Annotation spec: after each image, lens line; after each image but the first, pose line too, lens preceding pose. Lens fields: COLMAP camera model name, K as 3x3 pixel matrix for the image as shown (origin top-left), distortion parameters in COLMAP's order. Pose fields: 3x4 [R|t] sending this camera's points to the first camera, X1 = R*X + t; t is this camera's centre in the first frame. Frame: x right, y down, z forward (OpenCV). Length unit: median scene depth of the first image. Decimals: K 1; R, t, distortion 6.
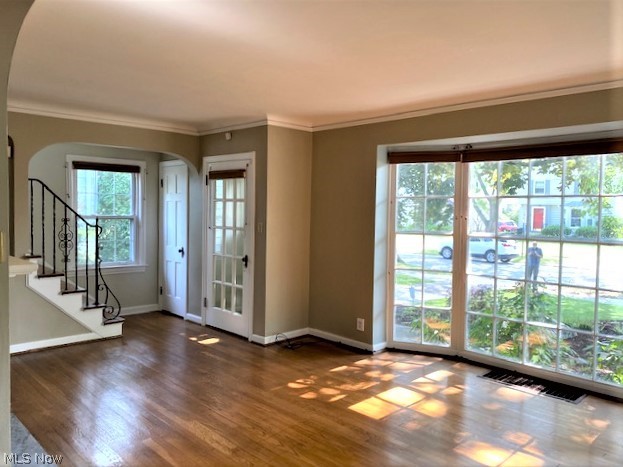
lens RADIAL K [[493.8, 0, 311.6], [0, 493.8, 233.8], [0, 0, 1]] dist [0.044201, -0.060824]
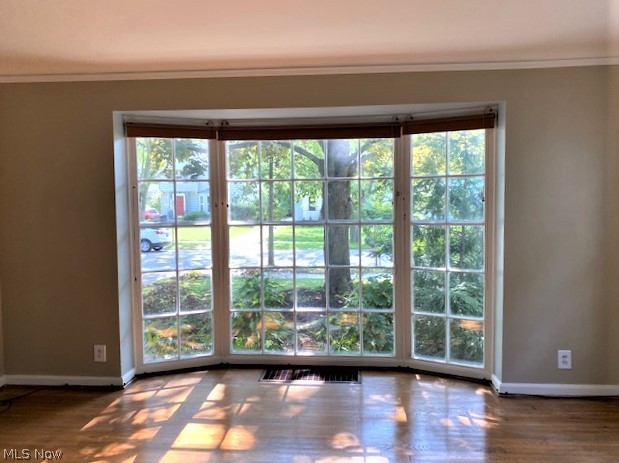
lens RADIAL K [[490.7, 0, 309.1], [0, 490.7, 225.3], [0, 0, 1]] dist [0.044201, -0.060824]
pose [[0.743696, -0.059059, 0.665905, -0.153878], [0.055231, 0.998113, 0.026840, -0.009814], [-0.666233, 0.016818, 0.745554, 0.249626]]
